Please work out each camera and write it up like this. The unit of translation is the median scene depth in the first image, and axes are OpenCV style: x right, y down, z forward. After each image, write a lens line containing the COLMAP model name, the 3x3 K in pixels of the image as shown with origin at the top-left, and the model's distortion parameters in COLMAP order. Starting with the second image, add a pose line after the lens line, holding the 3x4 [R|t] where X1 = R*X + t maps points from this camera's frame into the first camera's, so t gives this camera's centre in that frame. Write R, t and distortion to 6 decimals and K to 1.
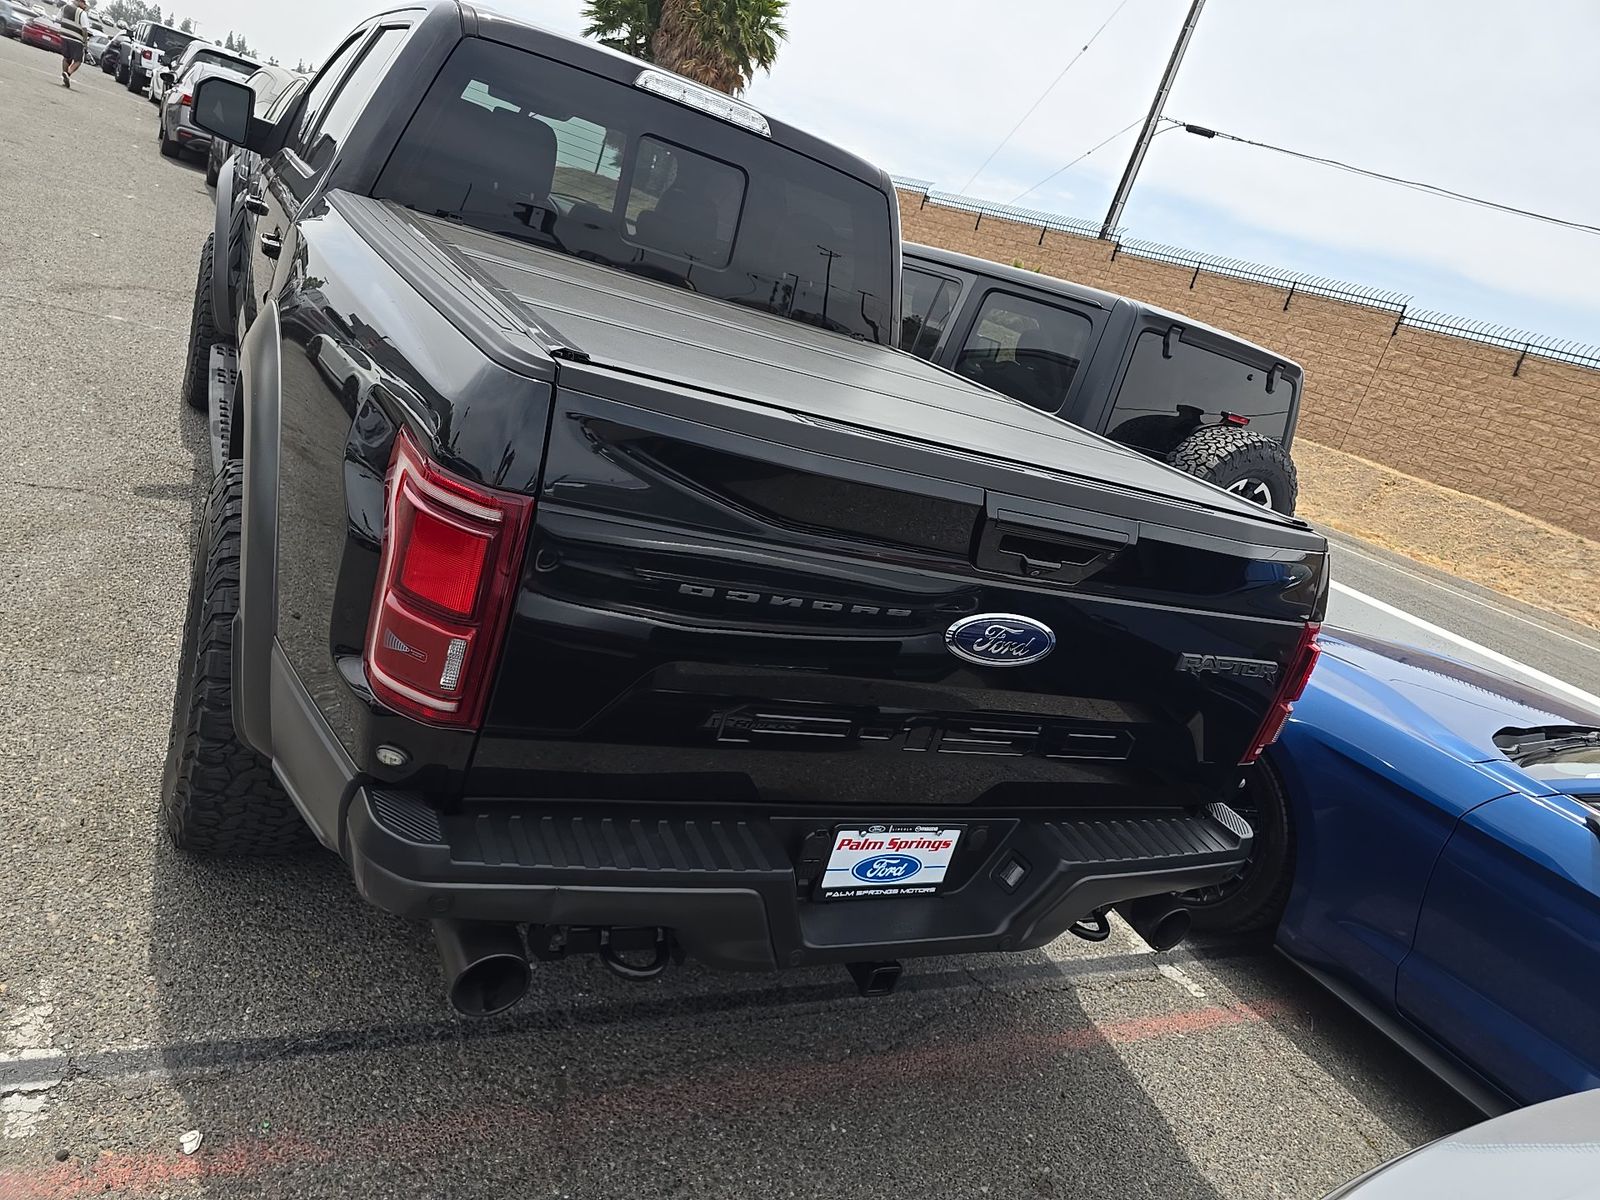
lens RADIAL K [[1078.5, 0, 792.7], [0, 1078.5, 597.6], [0, 0, 1]] dist [0.045491, -0.047205]
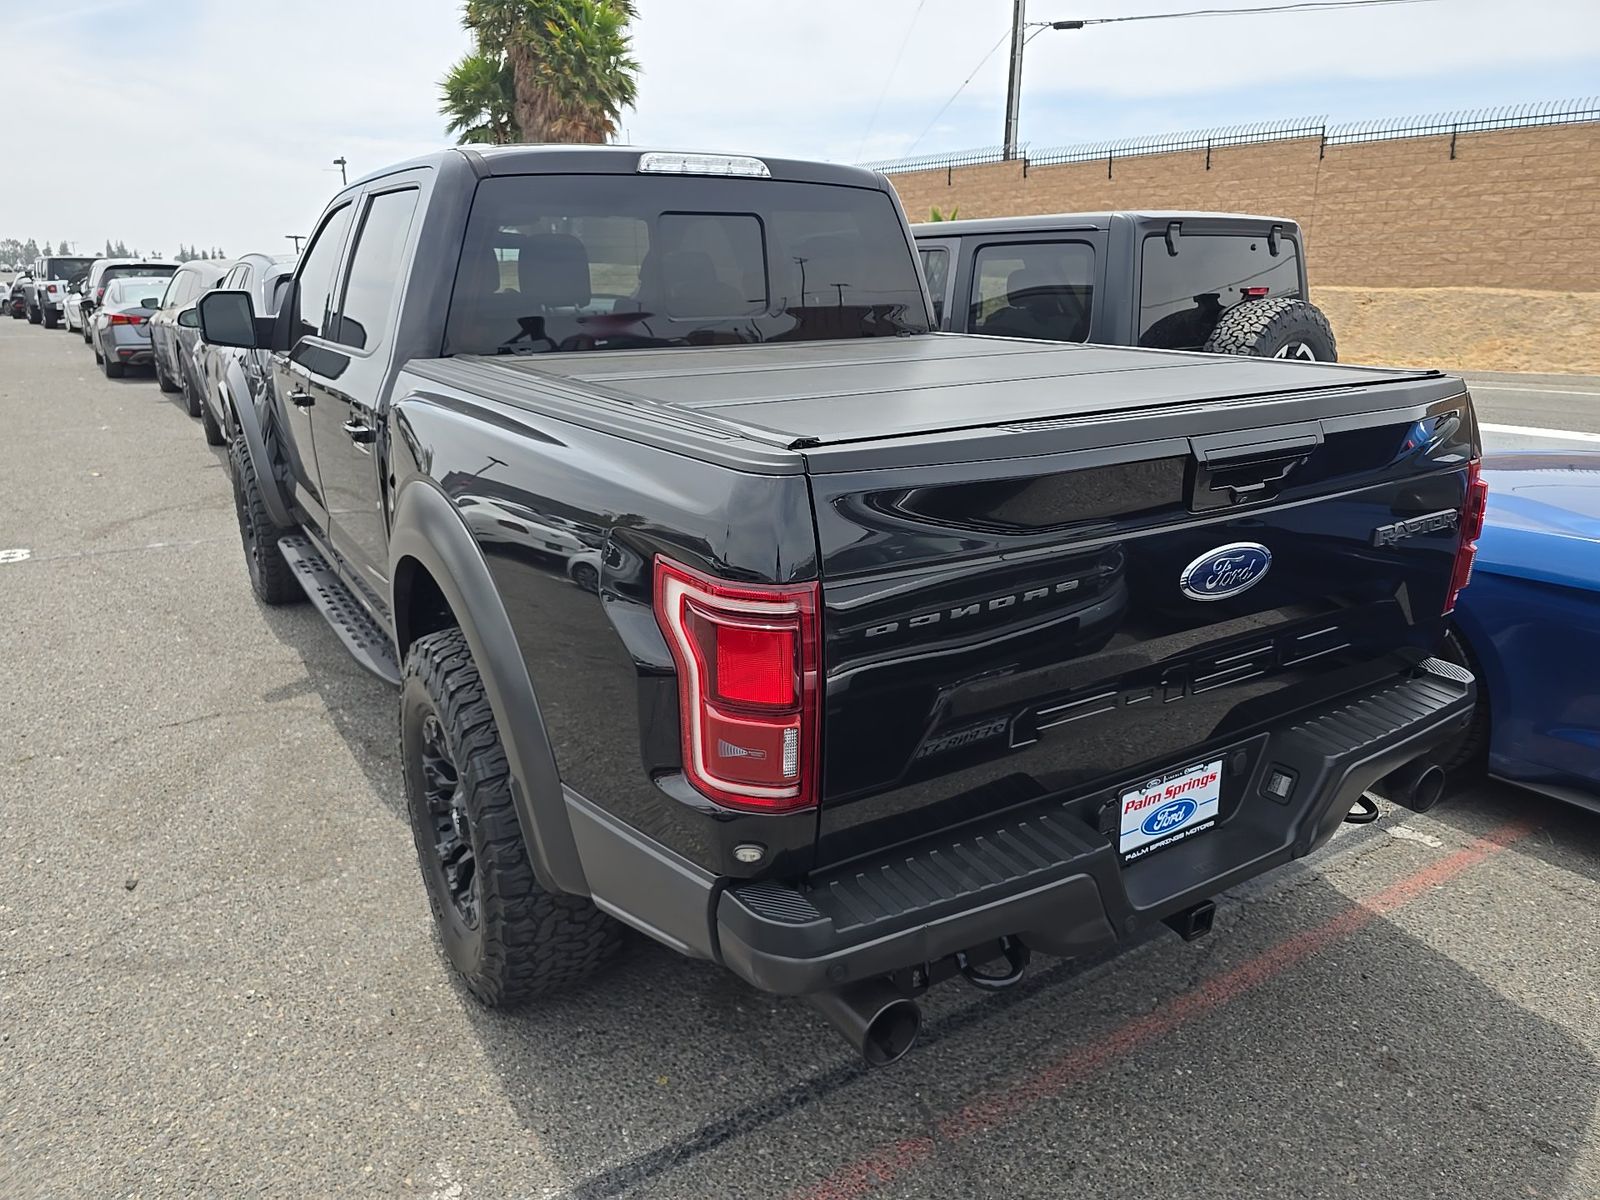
lens RADIAL K [[1078.5, 0, 797.5], [0, 1078.5, 609.7], [0, 0, 1]] dist [0.045491, -0.047205]
pose [[0.949917, -0.311903, -0.019353, -0.142948], [0.312016, 0.950072, 0.003071, -0.043422], [0.017429, -0.008956, 0.999808, -0.033463]]
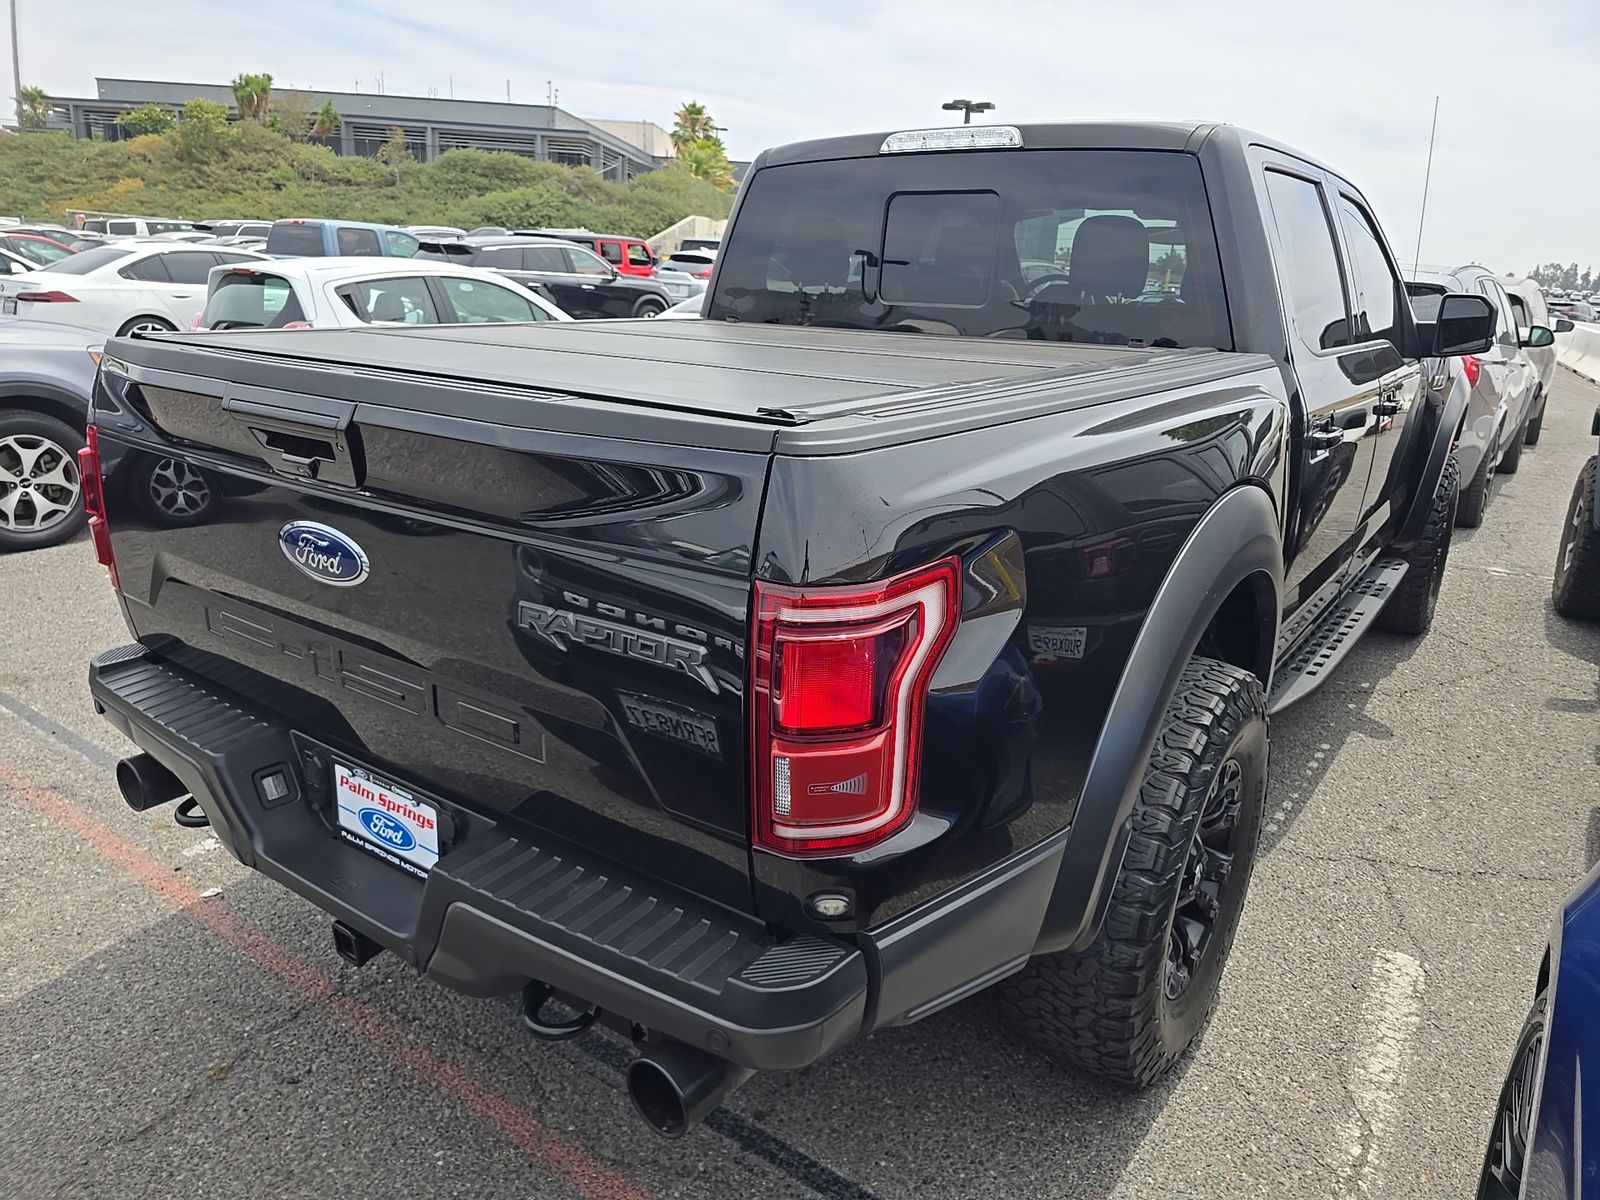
lens RADIAL K [[1078.5, 0, 795.7], [0, 1078.5, 597.2], [0, 0, 1]] dist [0.045491, -0.047205]
pose [[0.437120, -0.026665, -0.899008, 0.925938], [-0.172031, 0.978627, -0.112673, 0.084719], [0.882798, 0.203909, 0.423190, 0.743677]]
